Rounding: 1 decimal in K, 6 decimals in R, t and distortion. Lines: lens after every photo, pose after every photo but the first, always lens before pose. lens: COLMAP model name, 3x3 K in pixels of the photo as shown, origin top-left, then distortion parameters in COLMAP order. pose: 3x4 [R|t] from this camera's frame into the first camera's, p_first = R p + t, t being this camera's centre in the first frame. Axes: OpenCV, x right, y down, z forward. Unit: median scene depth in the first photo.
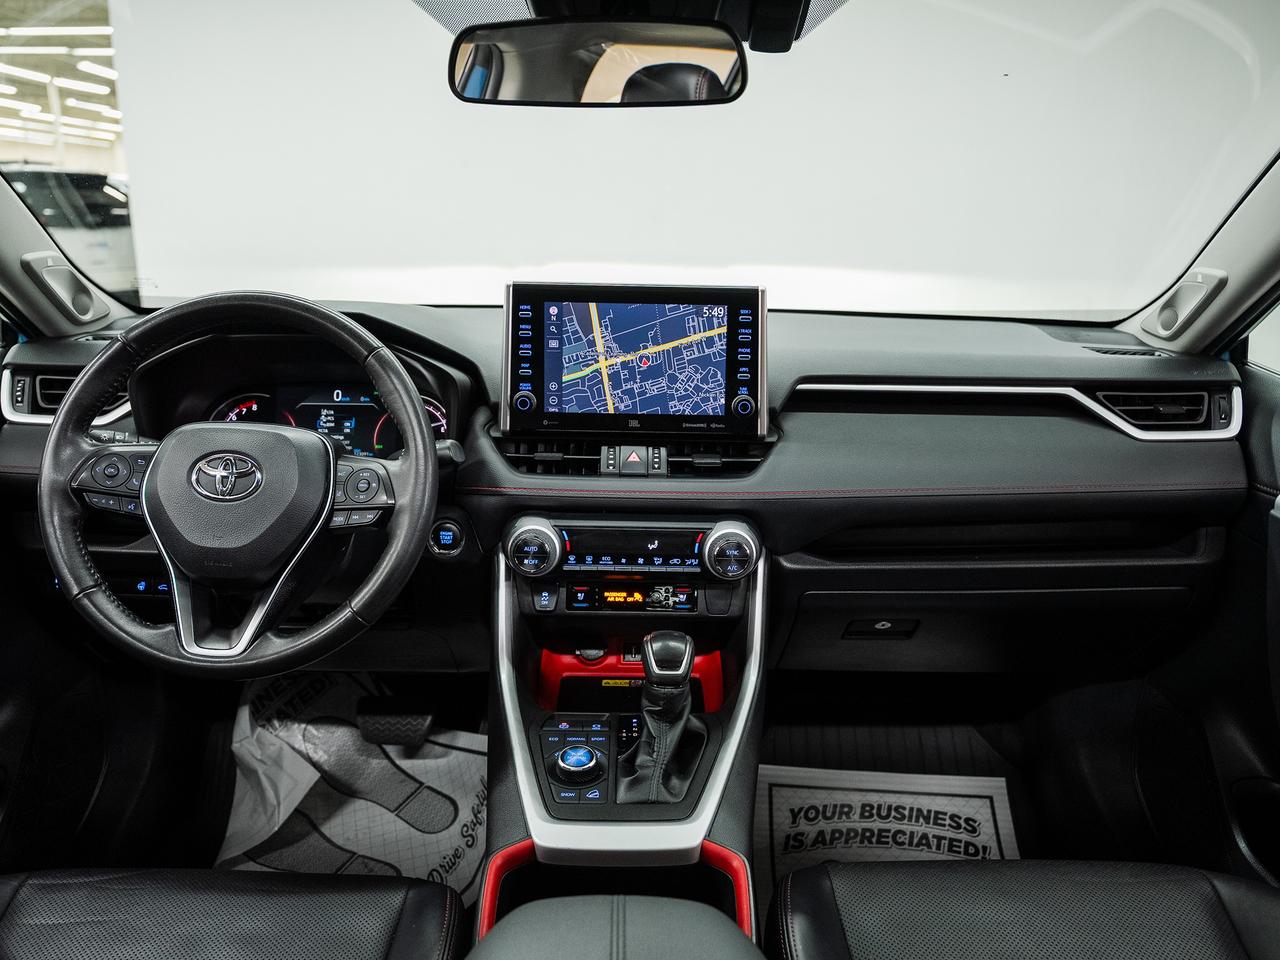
lens RADIAL K [[1080.9, 0, 640.0], [0, 1080.9, 480.0], [0, 0, 1]] dist [-0.058074, 0.012431]
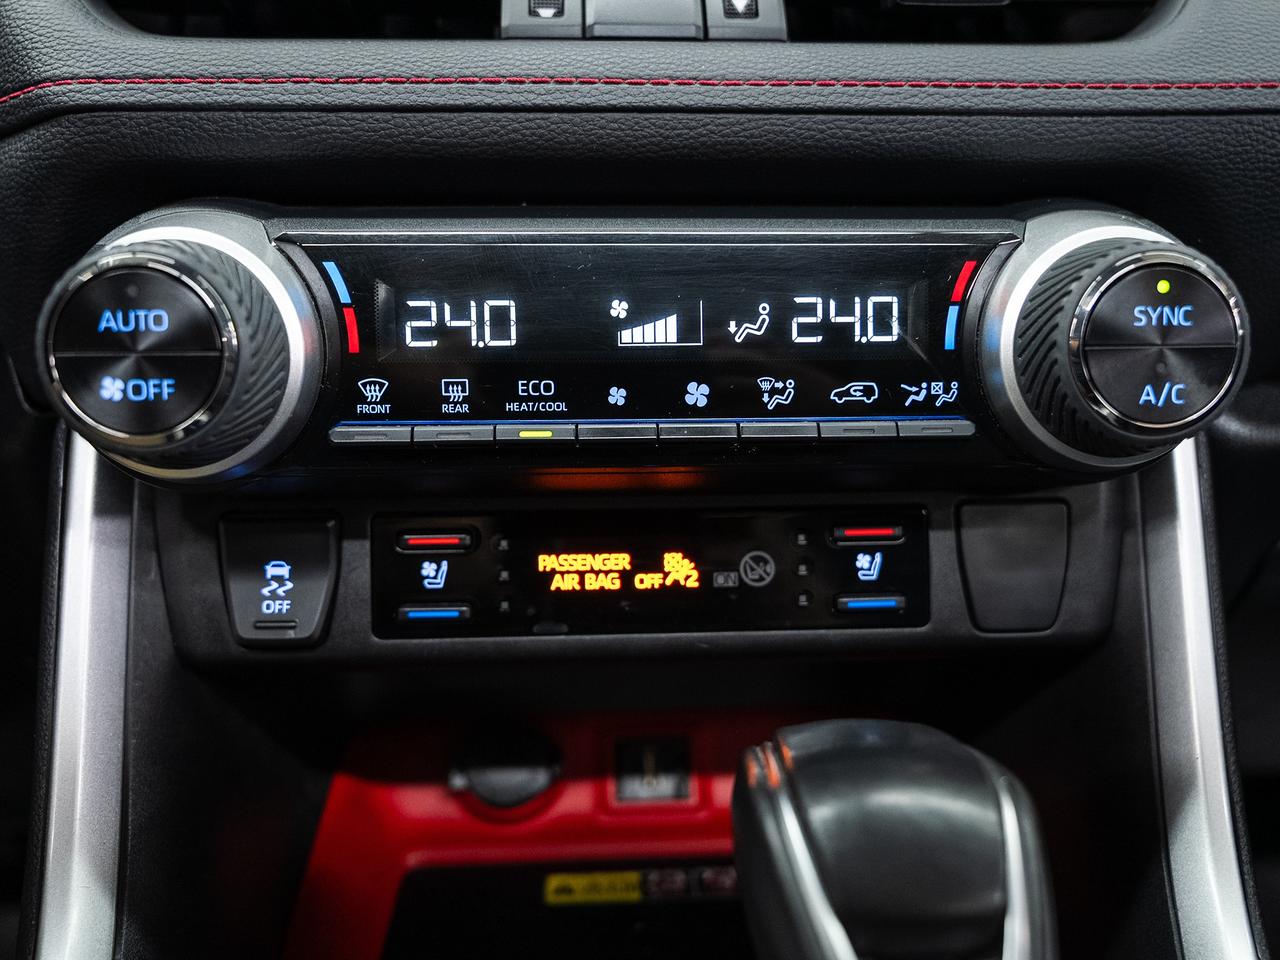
lens RADIAL K [[1080.9, 0, 640.0], [0, 1080.9, 480.0], [0, 0, 1]] dist [-0.058074, 0.012431]
pose [[0.998811, -0.031994, 0.036774, -0.018854], [0.032614, 0.999333, -0.016397, 0.093410], [-0.036225, 0.017577, 0.999189, 0.772850]]
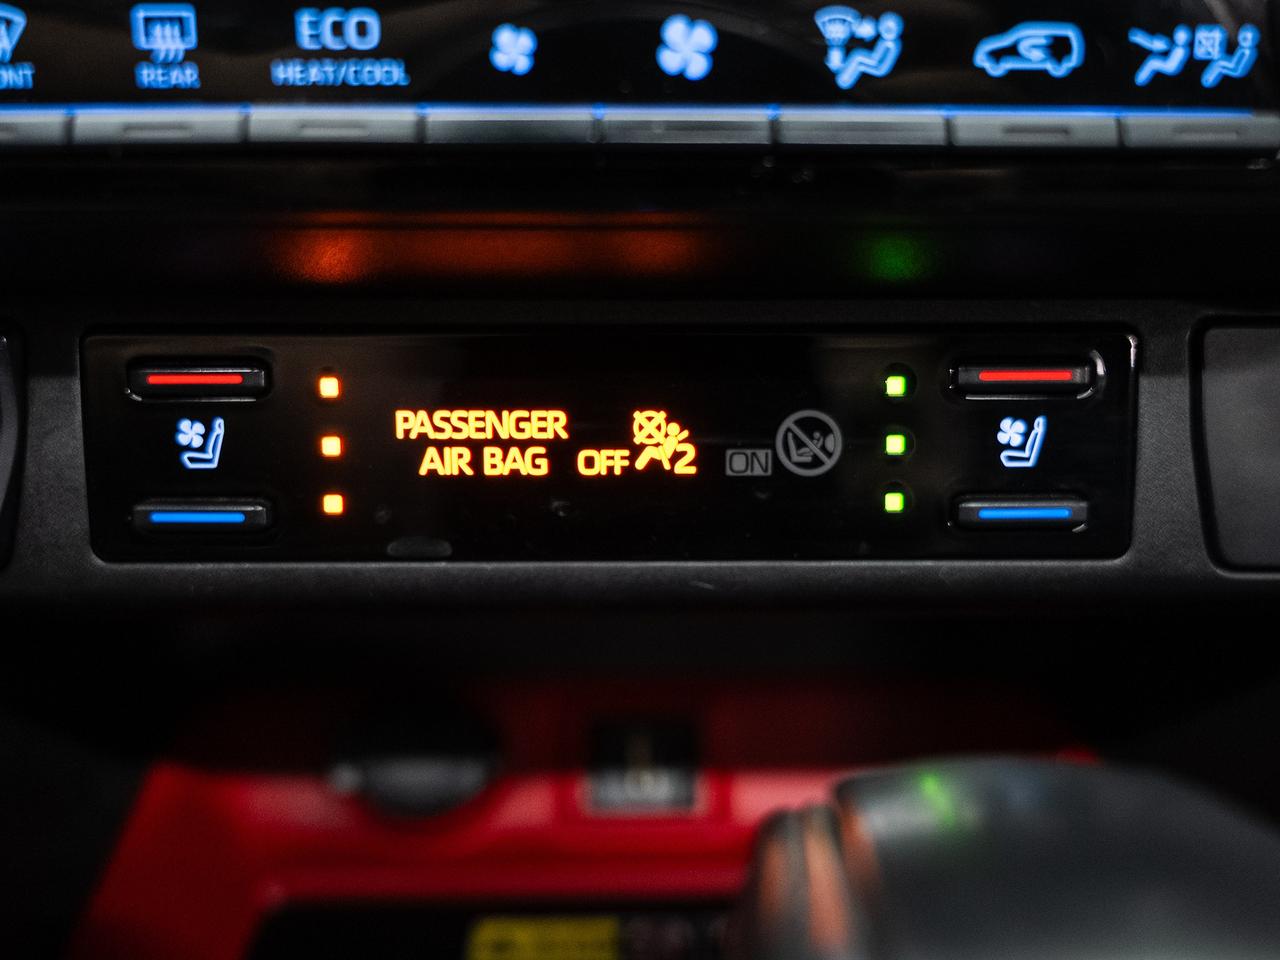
lens RADIAL K [[1080.9, 0, 640.0], [0, 1080.9, 480.0], [0, 0, 1]] dist [-0.058074, 0.012431]
pose [[0.999781, -0.018798, -0.009189, -0.003434], [0.019241, 0.998523, 0.050805, 0.107524], [0.008220, -0.050970, 0.998666, 0.884687]]
